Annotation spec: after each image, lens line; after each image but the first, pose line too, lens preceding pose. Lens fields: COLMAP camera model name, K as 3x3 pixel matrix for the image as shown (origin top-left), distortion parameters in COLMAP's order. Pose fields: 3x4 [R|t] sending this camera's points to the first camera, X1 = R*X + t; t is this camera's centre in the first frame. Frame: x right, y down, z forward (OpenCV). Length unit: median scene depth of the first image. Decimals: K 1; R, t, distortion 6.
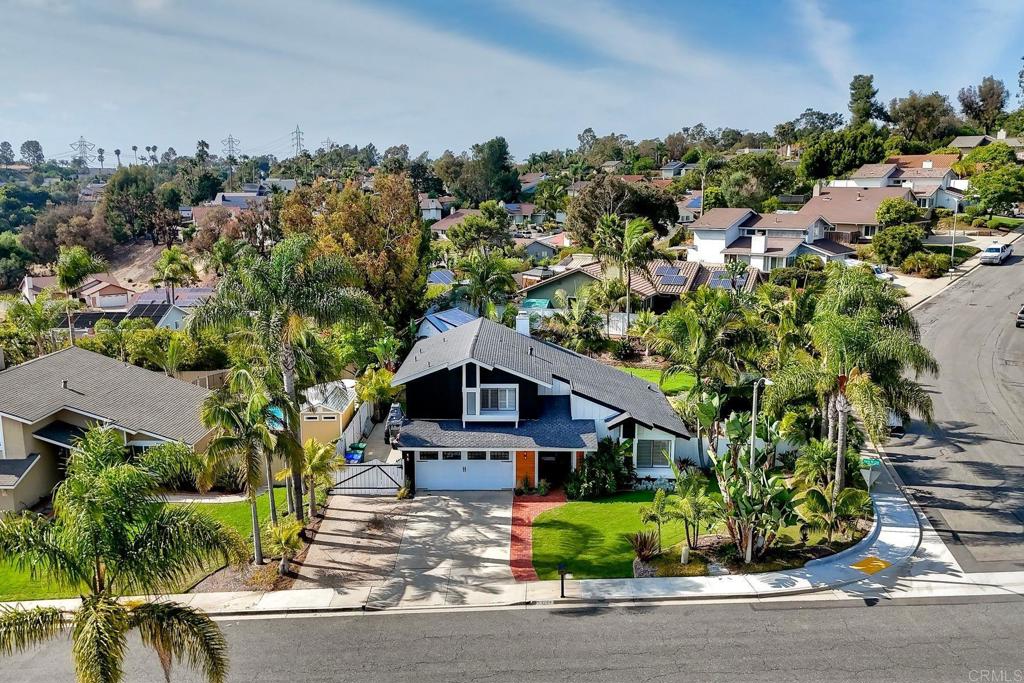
lens RADIAL K [[892.6, 0, 508.5], [0, 892.6, 364.7], [0, 0, 1]] dist [0.085355, -0.087317]
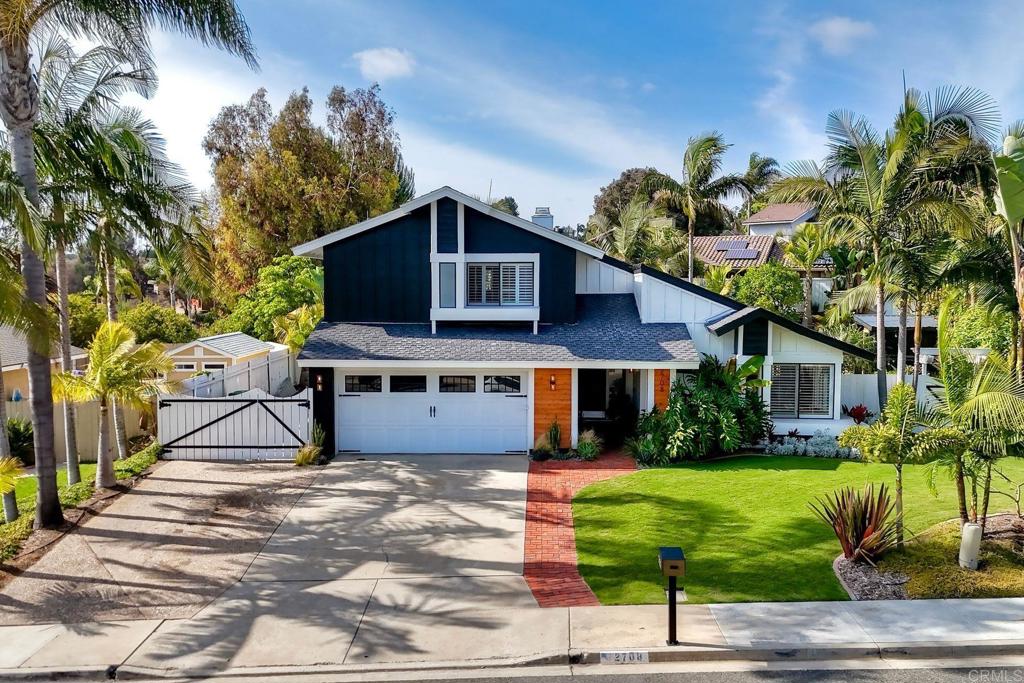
lens RADIAL K [[892.6, 0, 508.5], [0, 892.6, 364.7], [0, 0, 1]] dist [0.085355, -0.087317]
pose [[0.999946, 0.005112, -0.009060, -0.001755], [-0.006113, 0.993441, -0.114180, 0.149168], [0.008417, 0.114230, 0.993419, 0.494688]]
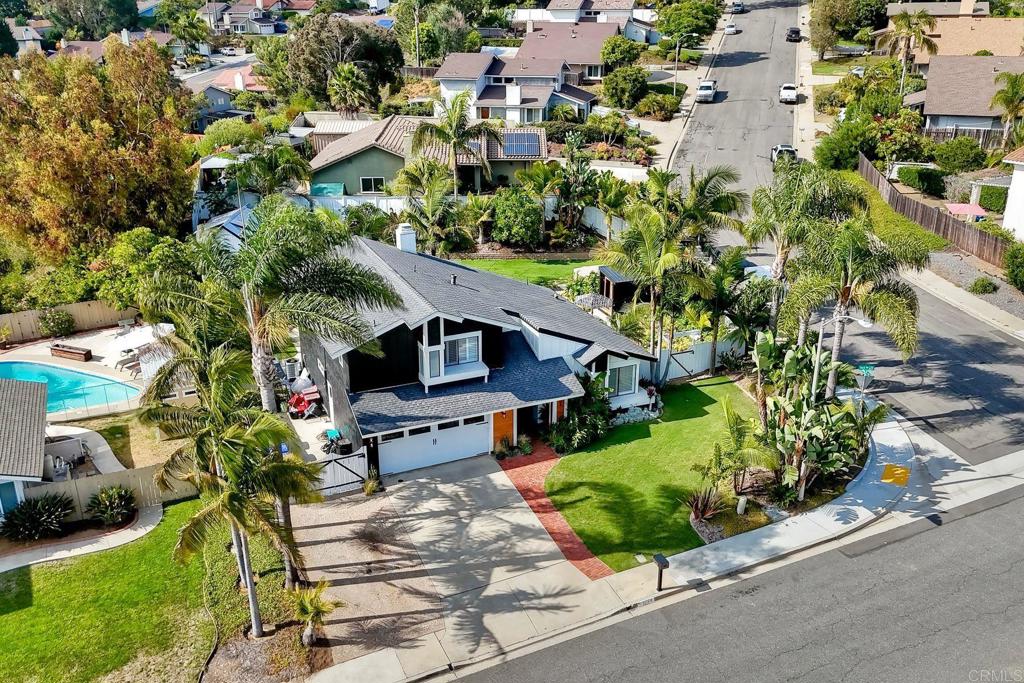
lens RADIAL K [[892.6, 0, 508.5], [0, 892.6, 364.7], [0, 0, 1]] dist [0.085355, -0.087317]
pose [[0.909024, -0.165962, 0.382272, -0.294828], [0.089831, 0.973751, 0.209137, -0.121786], [-0.406947, -0.155771, 0.900072, 0.233425]]
